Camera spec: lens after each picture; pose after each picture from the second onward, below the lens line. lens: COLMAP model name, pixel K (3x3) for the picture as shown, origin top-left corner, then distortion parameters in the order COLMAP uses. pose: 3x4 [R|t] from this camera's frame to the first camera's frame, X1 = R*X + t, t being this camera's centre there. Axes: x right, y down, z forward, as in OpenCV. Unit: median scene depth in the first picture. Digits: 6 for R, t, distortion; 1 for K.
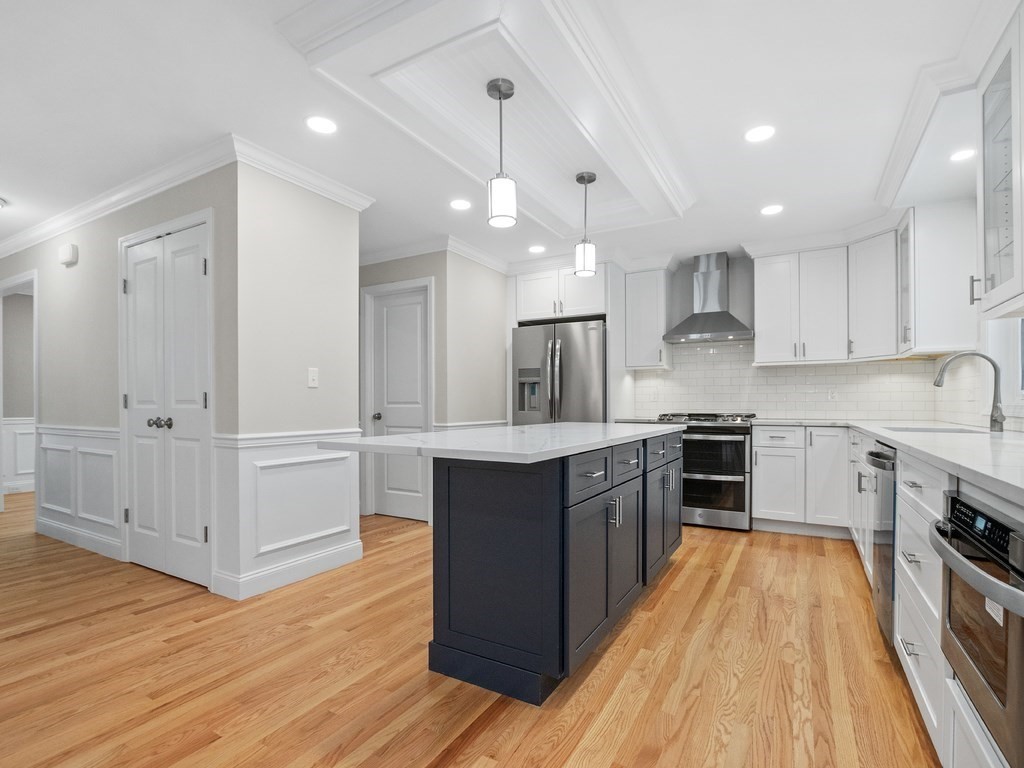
lens RADIAL K [[502.1, 0, 510.7], [0, 502.1, 405.0], [0, 0, 1]] dist [-0.019687, 0.000612]
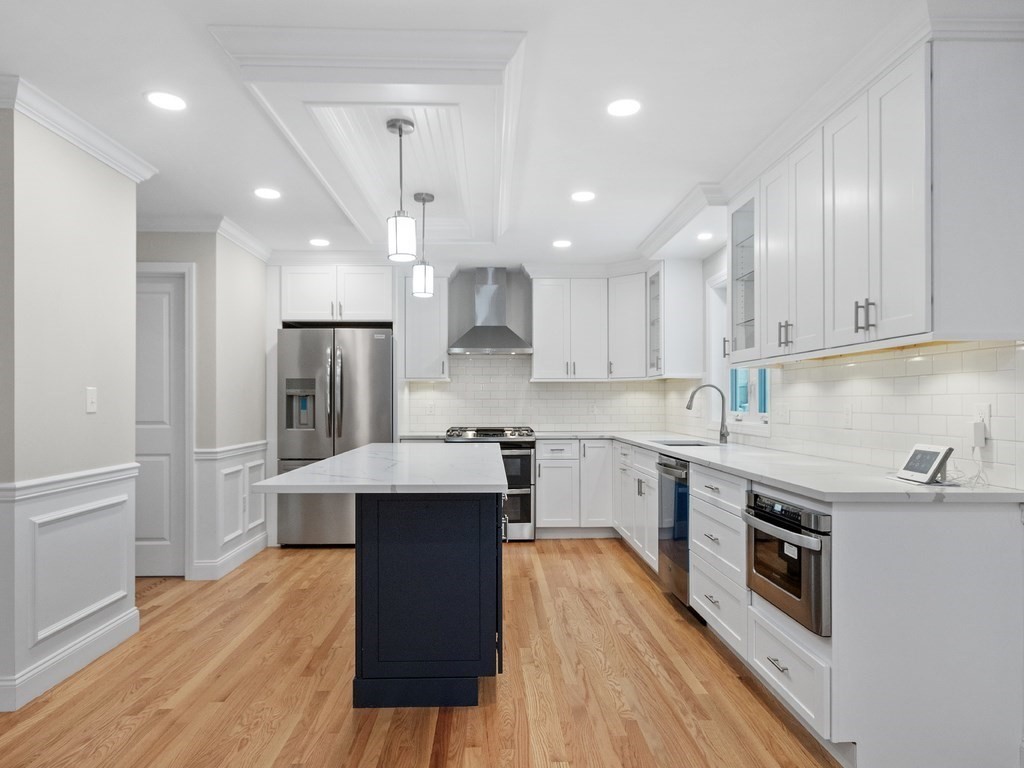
lens RADIAL K [[641.8, 0, 511.2], [0, 641.8, 398.4], [0, 0, 1]] dist [-0.002923, 0.002557]
pose [[0.849580, 0.001411, 0.527459, -0.337236], [0.003083, 0.999966, -0.007640, -0.043611], [-0.527451, 0.008117, 0.849546, -0.148857]]
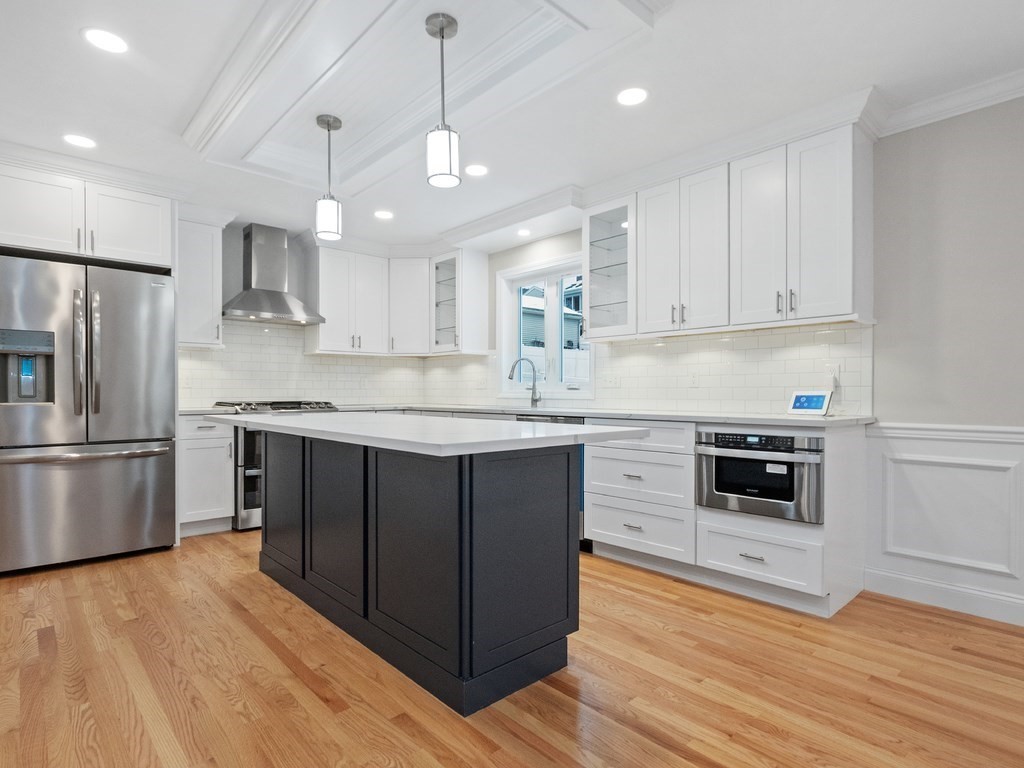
lens RADIAL K [[545.1, 0, 513.7], [0, 545.1, 394.1], [0, 0, 1]] dist [-0.003551, -0.000616]
pose [[0.300679, -0.004716, 0.953714, -0.579848], [0.003349, 0.999987, 0.003889, 0.001682], [-0.953720, 0.002025, 0.300690, 0.389977]]
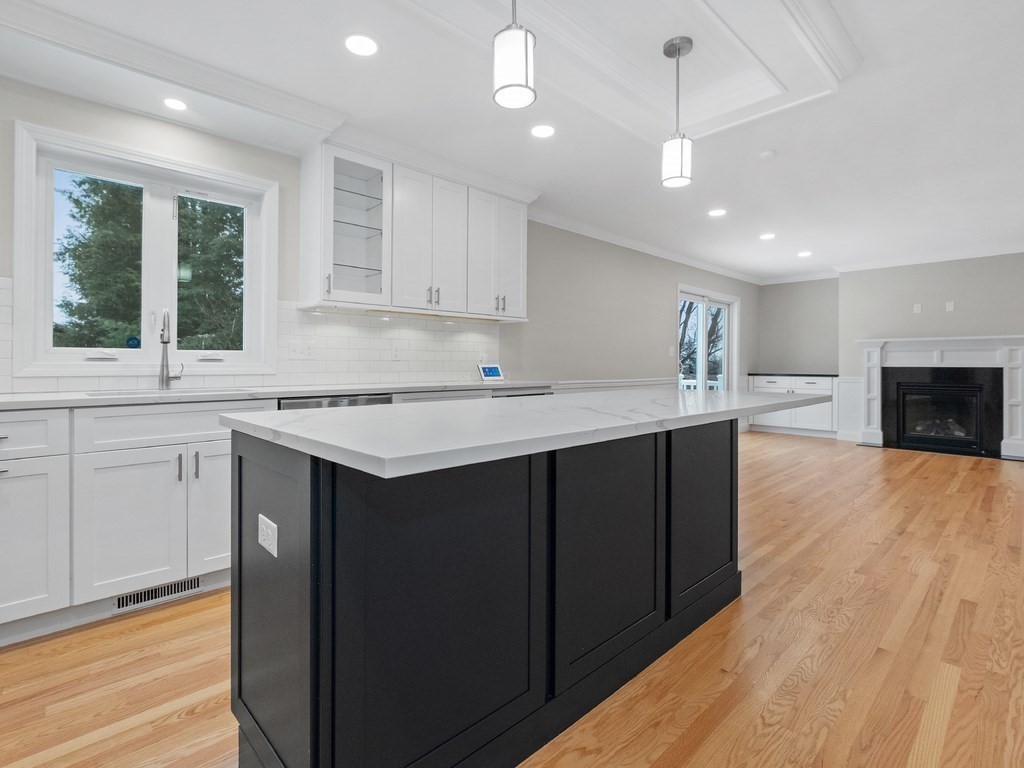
lens RADIAL K [[511.7, 0, 506.8], [0, 511.7, 355.2], [0, 0, 1]] dist [0.001270, 0.000587]
pose [[-0.959783, -0.000474, 0.280741, 0.014930], [-0.003779, 0.999930, -0.011229, -0.006096], [-0.280716, -0.011838, -0.959718, 1.363450]]
